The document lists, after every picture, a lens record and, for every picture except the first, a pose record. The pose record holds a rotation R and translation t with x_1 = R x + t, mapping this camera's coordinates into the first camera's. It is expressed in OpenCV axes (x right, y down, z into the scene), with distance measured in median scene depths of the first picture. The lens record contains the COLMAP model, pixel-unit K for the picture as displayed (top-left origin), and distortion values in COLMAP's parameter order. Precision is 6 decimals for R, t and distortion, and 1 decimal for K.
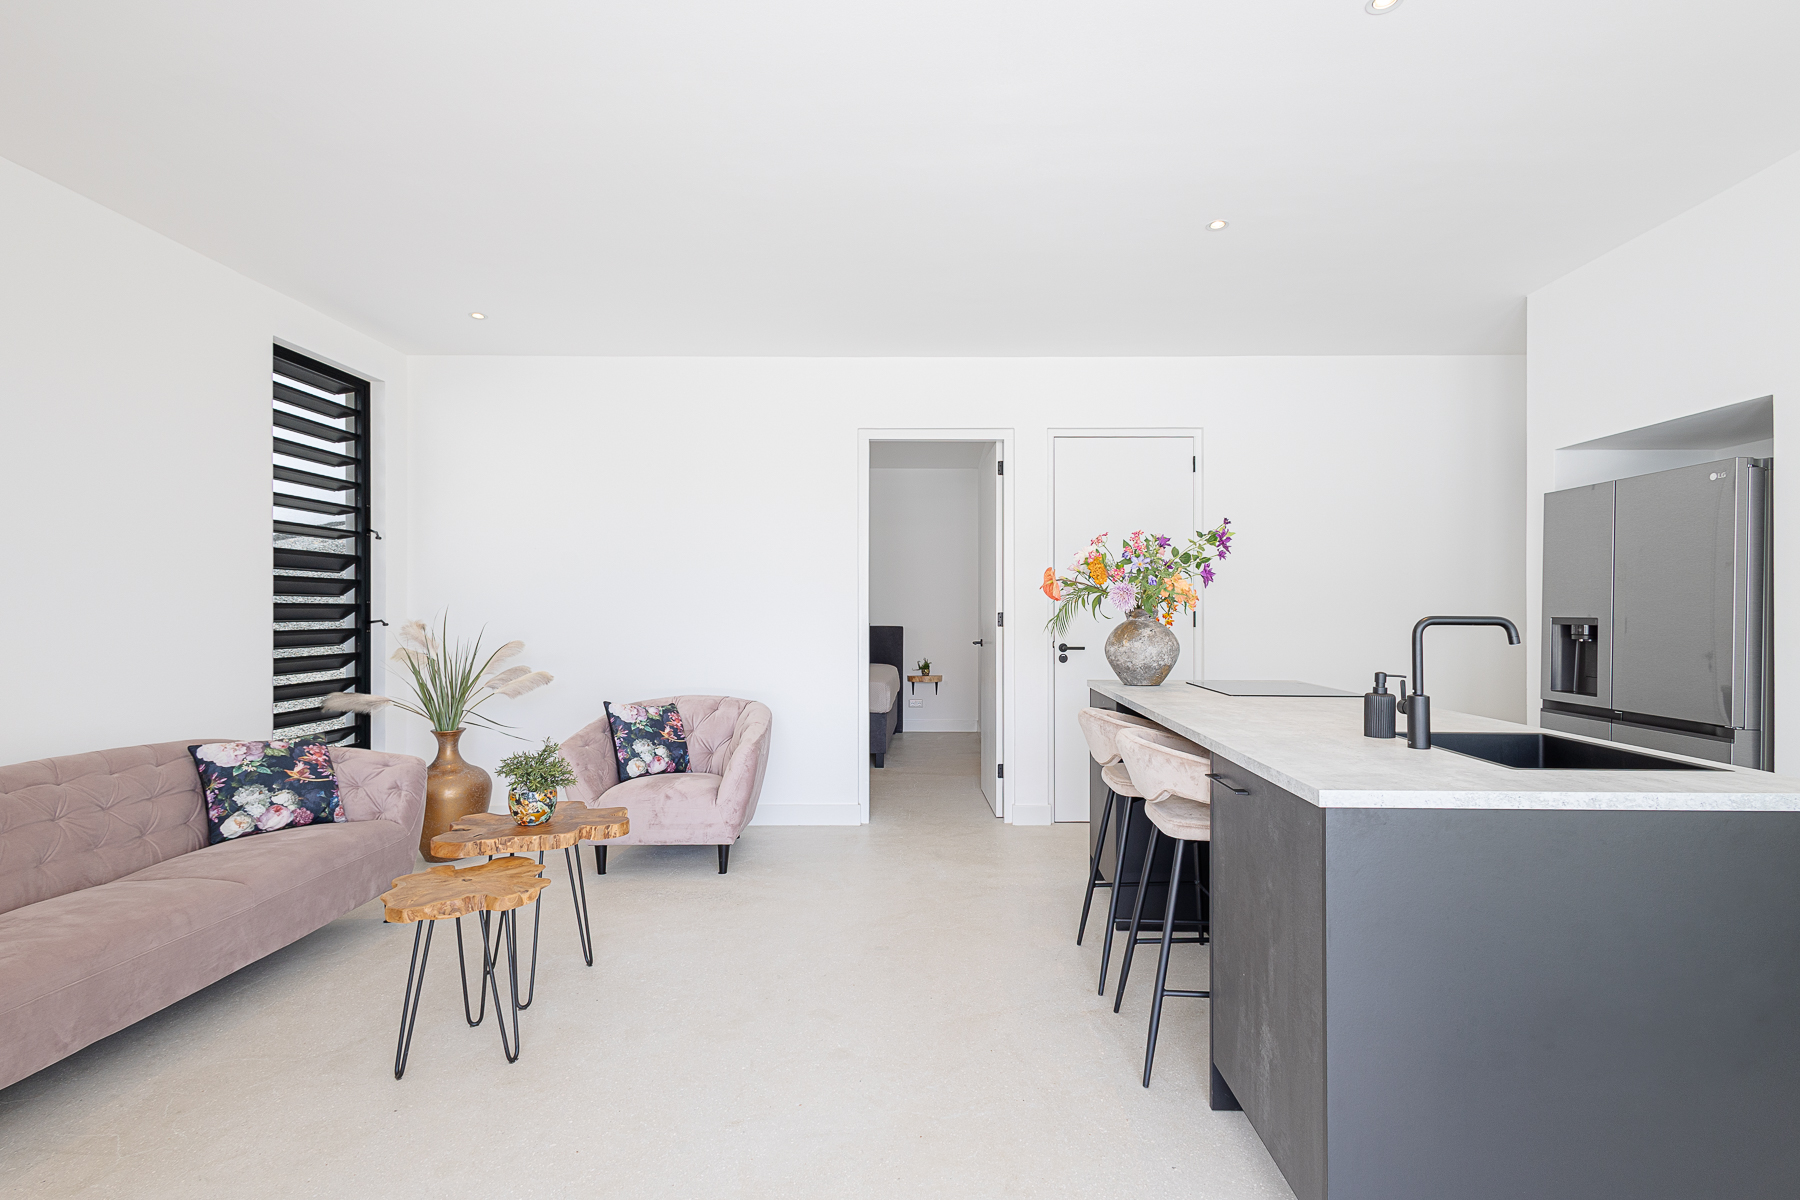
lens RADIAL K [[844.9, 0, 907.0], [0, 844.9, 607.6], [0, 0, 1]] dist [0.002289, -0.000009]
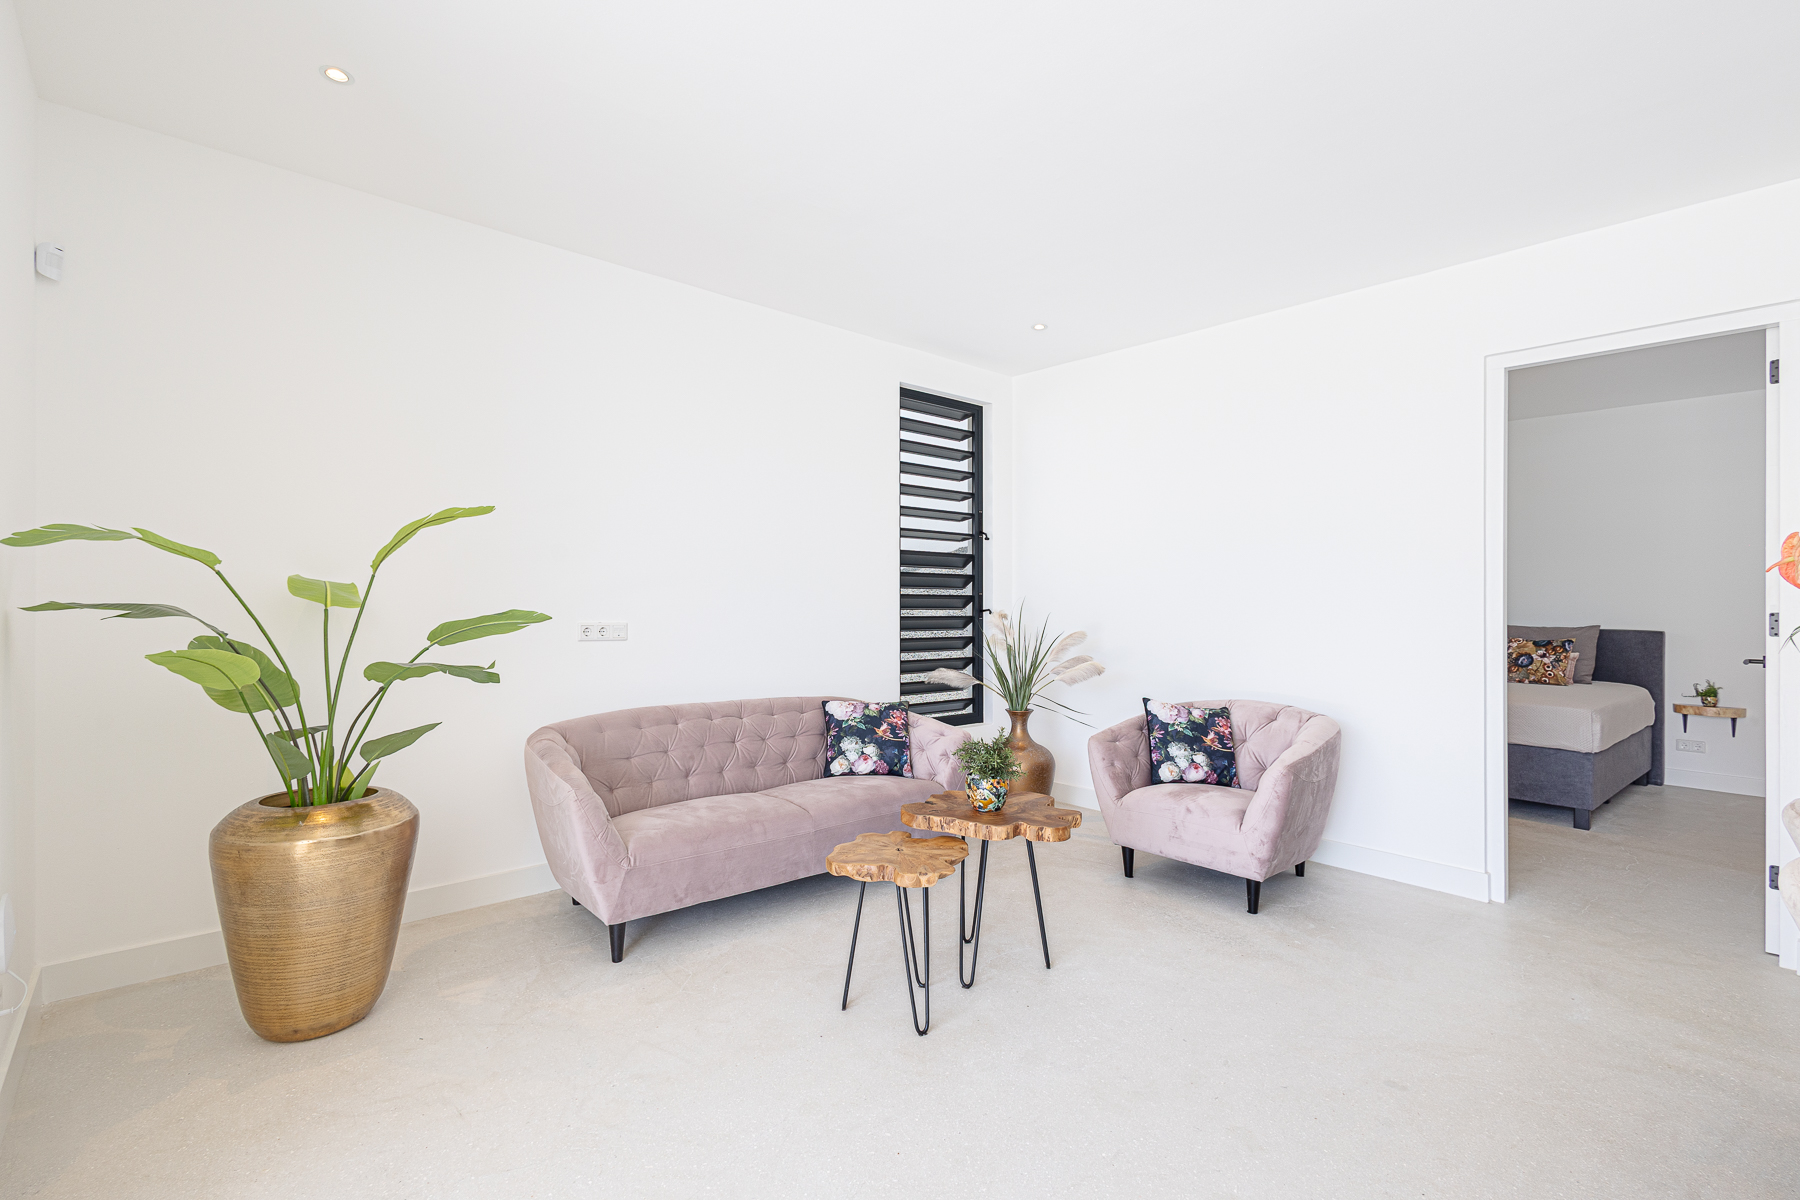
lens RADIAL K [[819.5, 0, 868.6], [0, 819.5, 598.1], [0, 0, 1]] dist [-0.000389, 0.000092]
pose [[0.667748, 0.005148, -0.744369, 0.126106], [-0.008079, 0.999967, -0.000332, 0.001061], [0.744343, 0.006235, 0.667768, 0.148929]]
